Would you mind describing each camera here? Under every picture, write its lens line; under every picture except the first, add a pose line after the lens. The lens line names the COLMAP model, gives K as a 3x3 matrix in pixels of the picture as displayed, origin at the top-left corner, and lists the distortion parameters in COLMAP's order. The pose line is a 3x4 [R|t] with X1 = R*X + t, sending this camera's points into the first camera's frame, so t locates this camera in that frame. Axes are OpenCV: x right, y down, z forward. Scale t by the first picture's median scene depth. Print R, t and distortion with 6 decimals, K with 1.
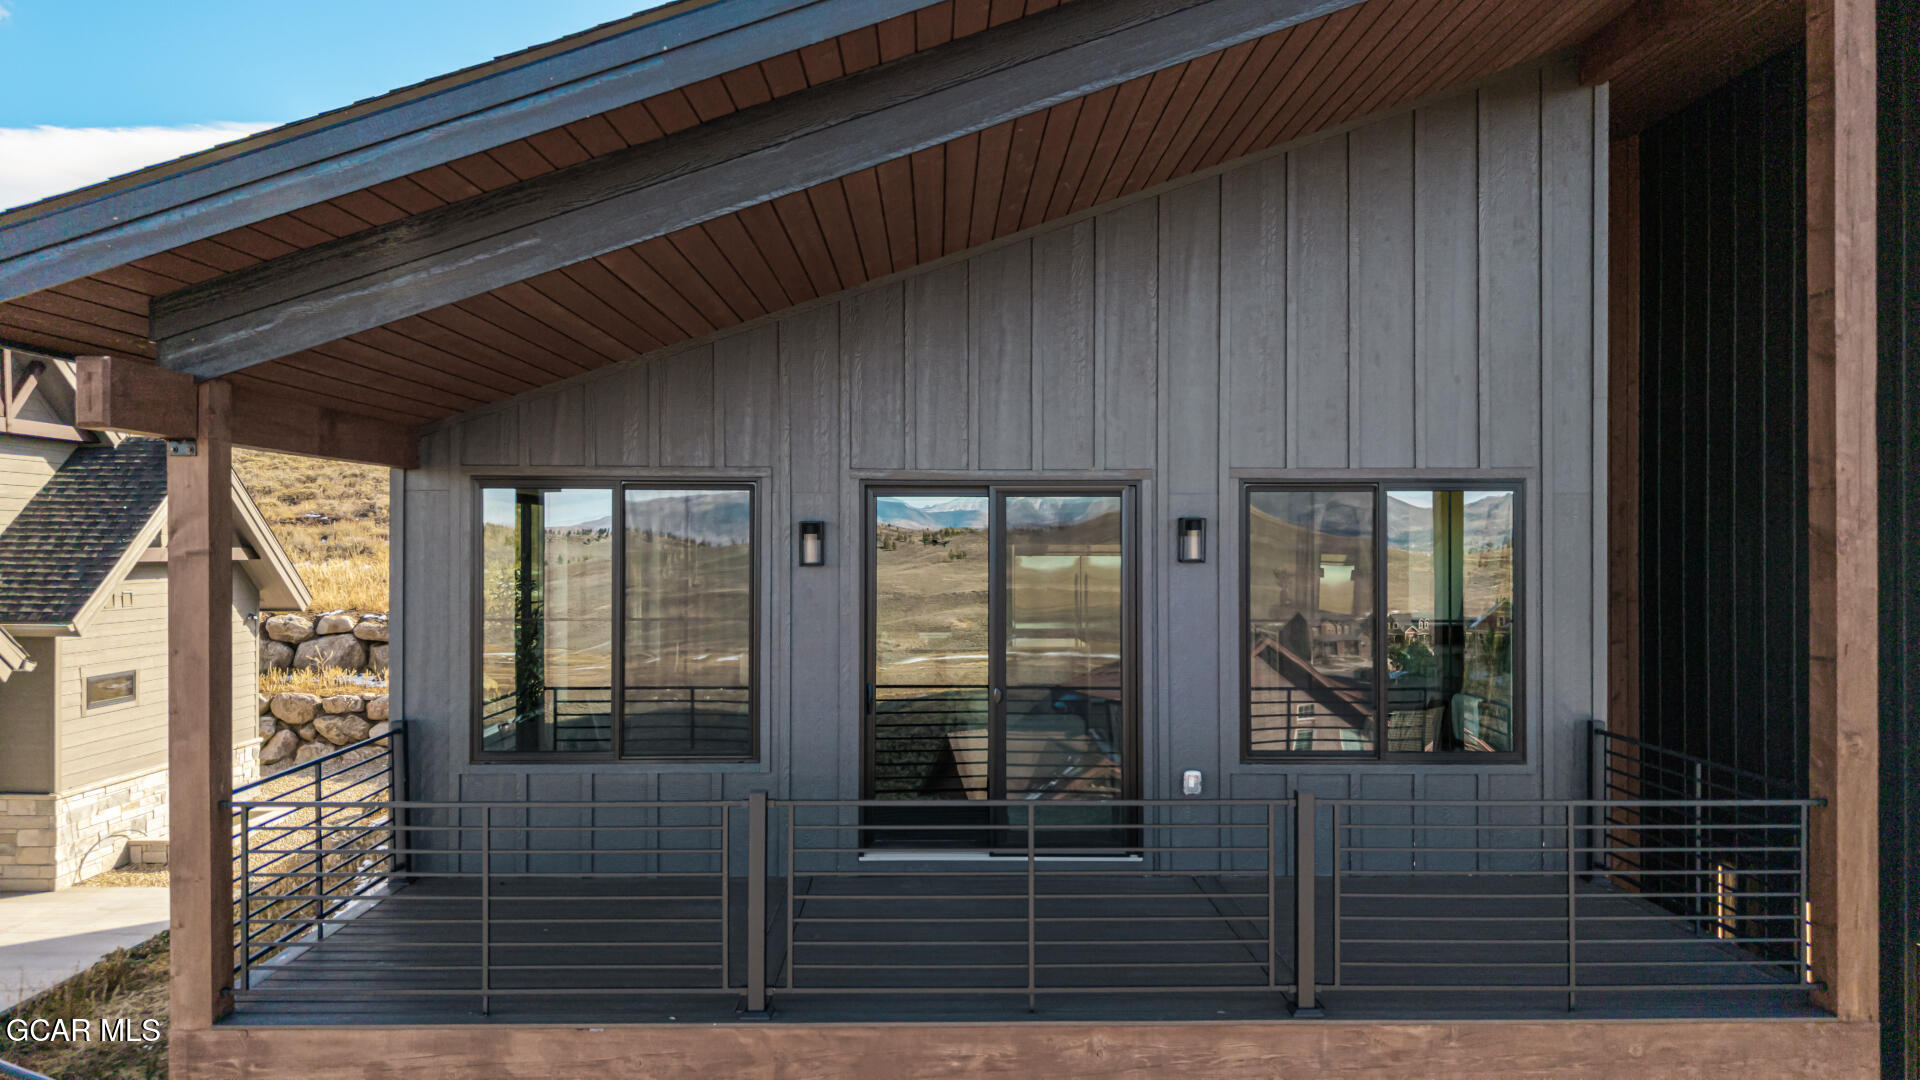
lens RADIAL K [[1285.1, 0, 952.2], [0, 1285.1, 544.7], [0, 0, 1]] dist [0.041252, -0.052849]
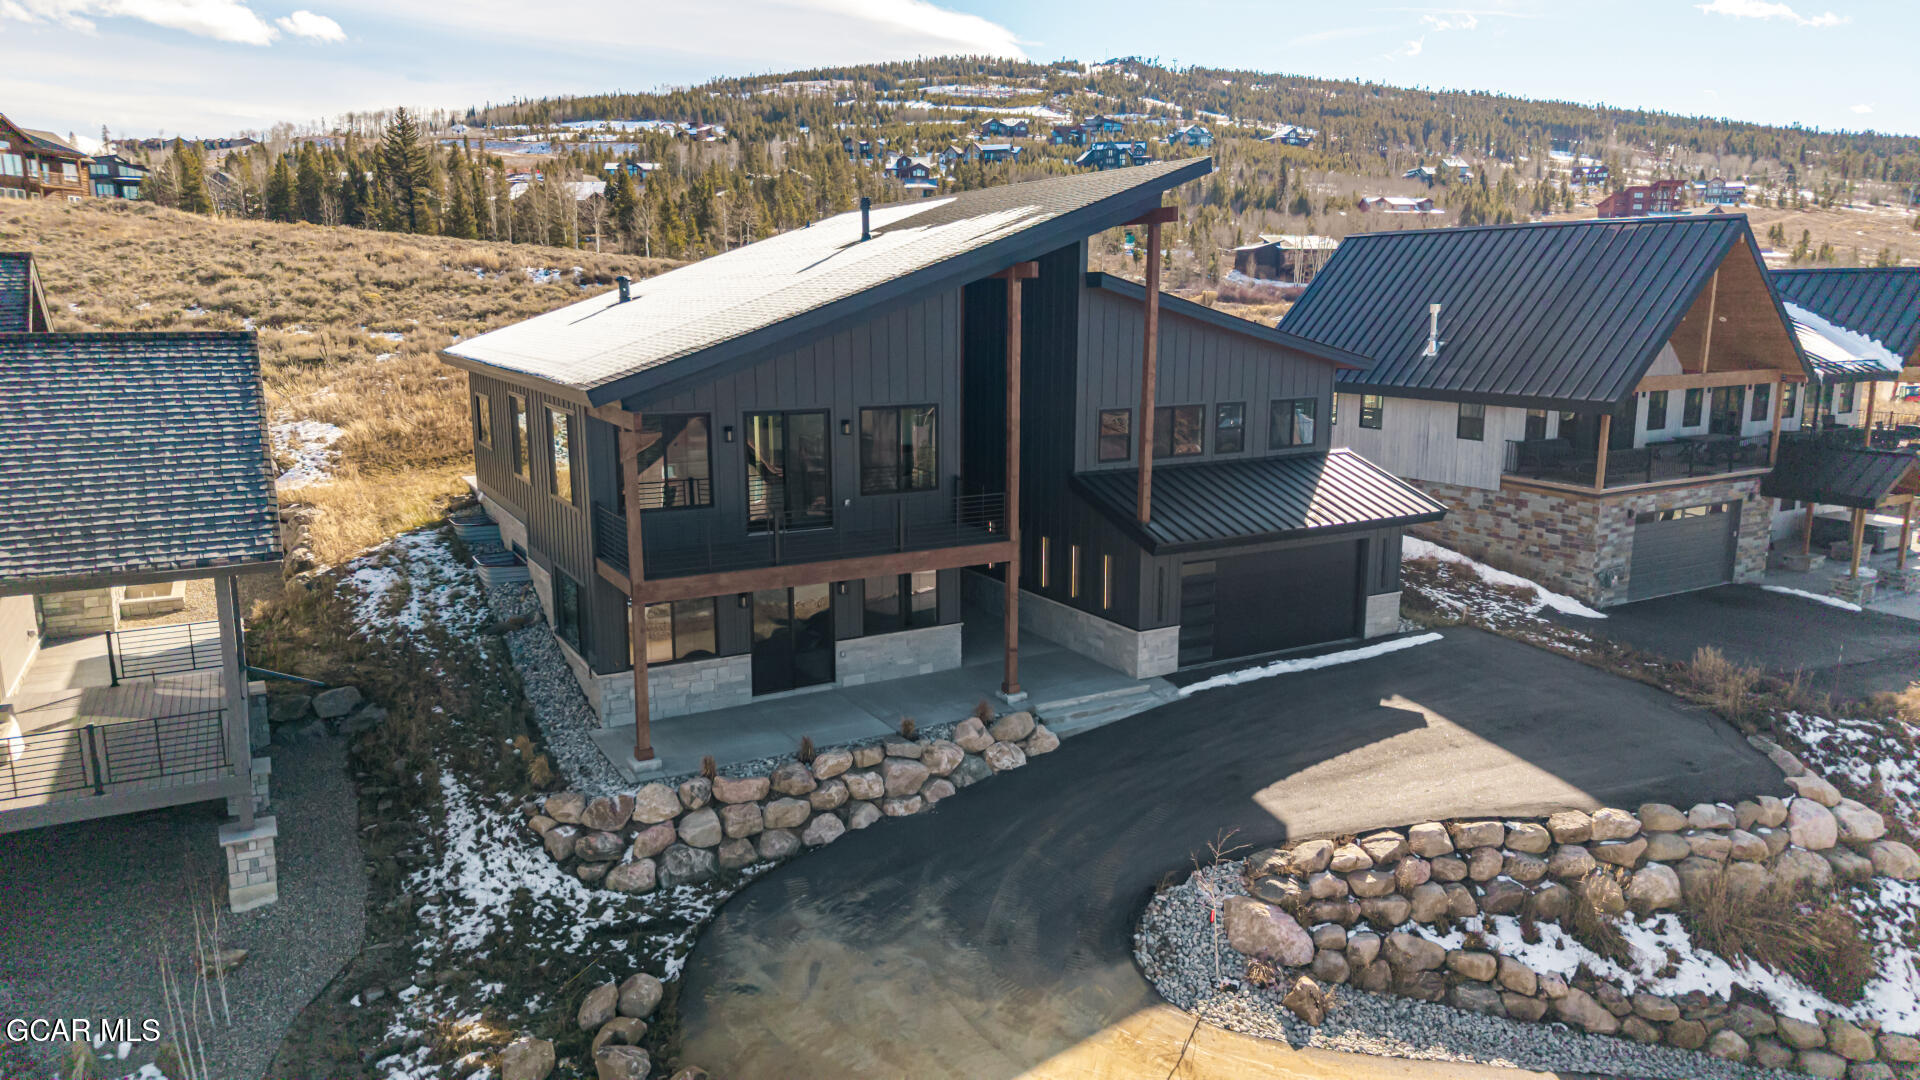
lens RADIAL K [[1285.1, 0, 952.2], [0, 1285.1, 544.7], [0, 0, 1]] dist [0.041252, -0.052849]
pose [[0.876803, -0.091892, 0.471988, -1.097908], [-0.000421, 0.981423, 0.191856, -0.324711], [-0.480849, -0.168418, 0.860476, -1.884053]]
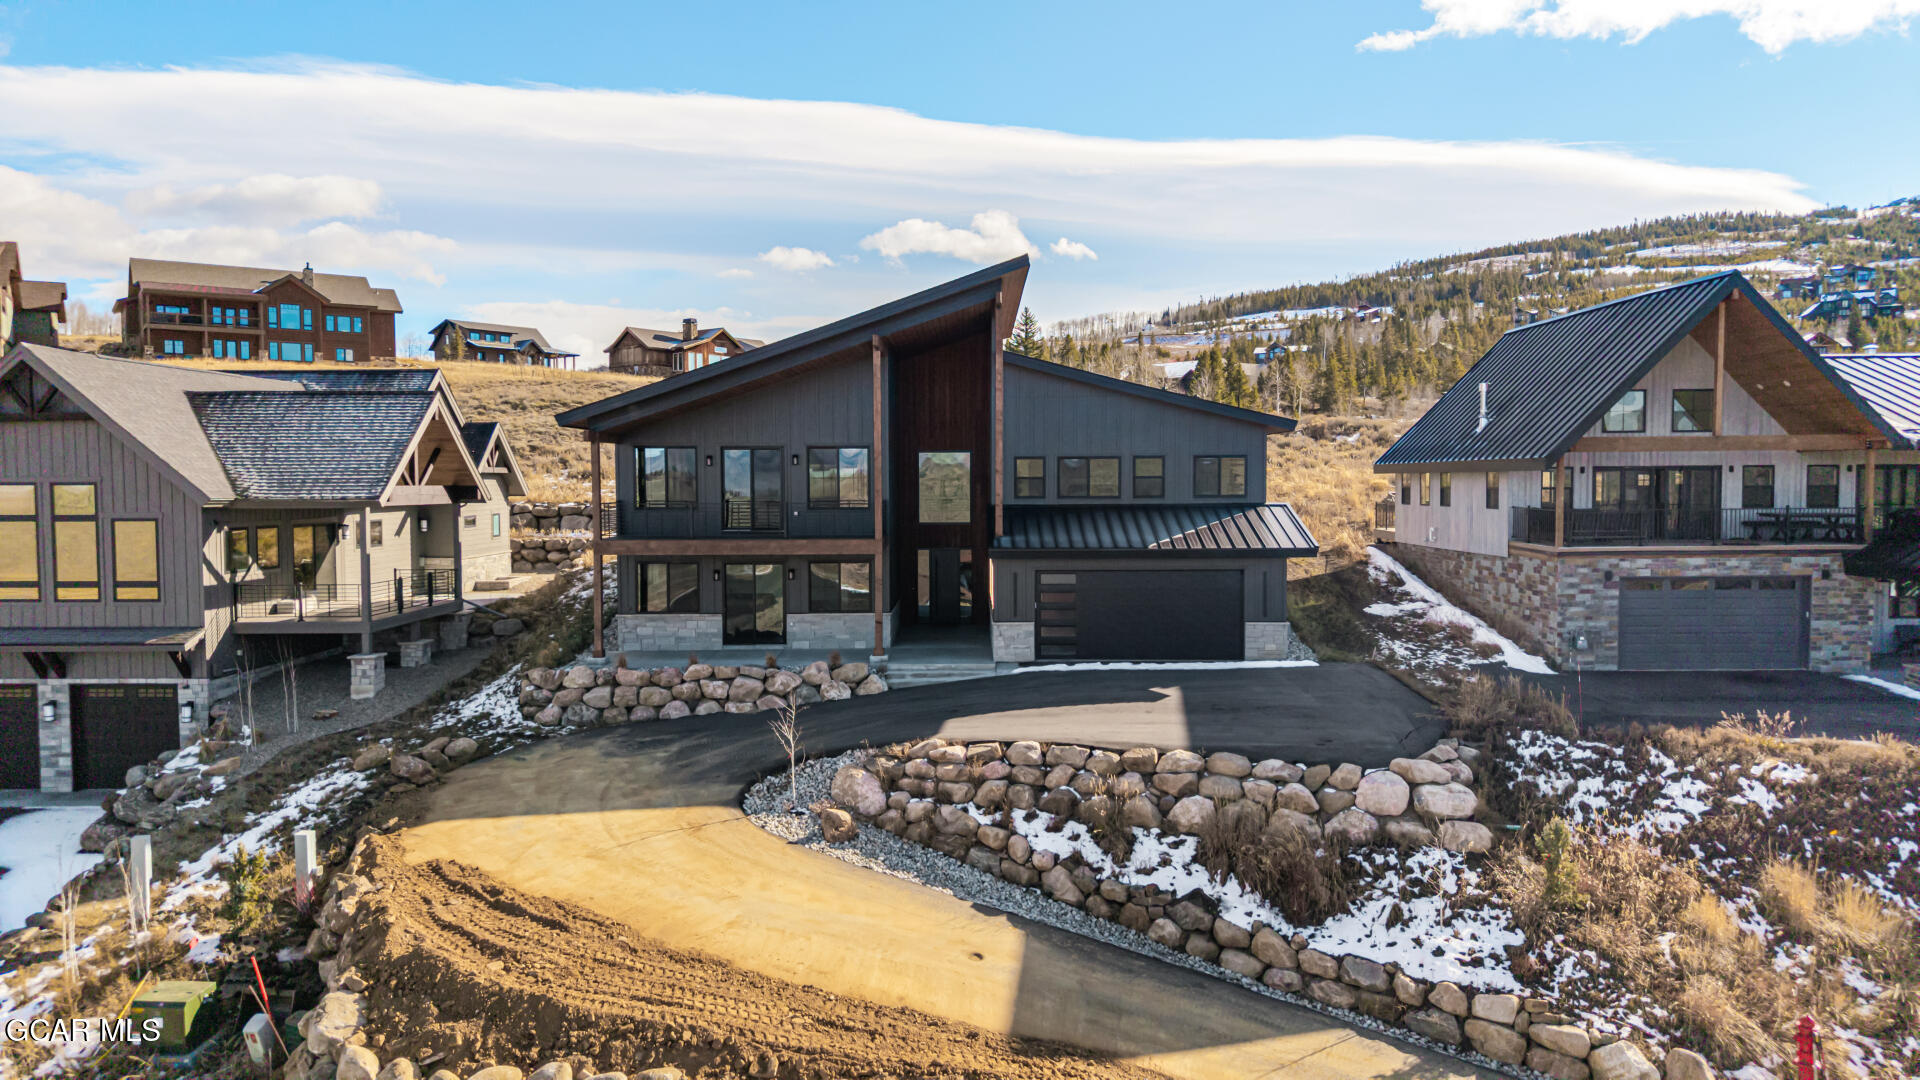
lens RADIAL K [[1285.1, 0, 952.2], [0, 1285.1, 544.7], [0, 0, 1]] dist [0.041252, -0.052849]
pose [[0.999643, -0.002493, -0.026607, 0.855446], [0.003851, 0.998685, 0.051117, 0.065904], [0.026445, -0.051202, 0.998338, -3.466988]]
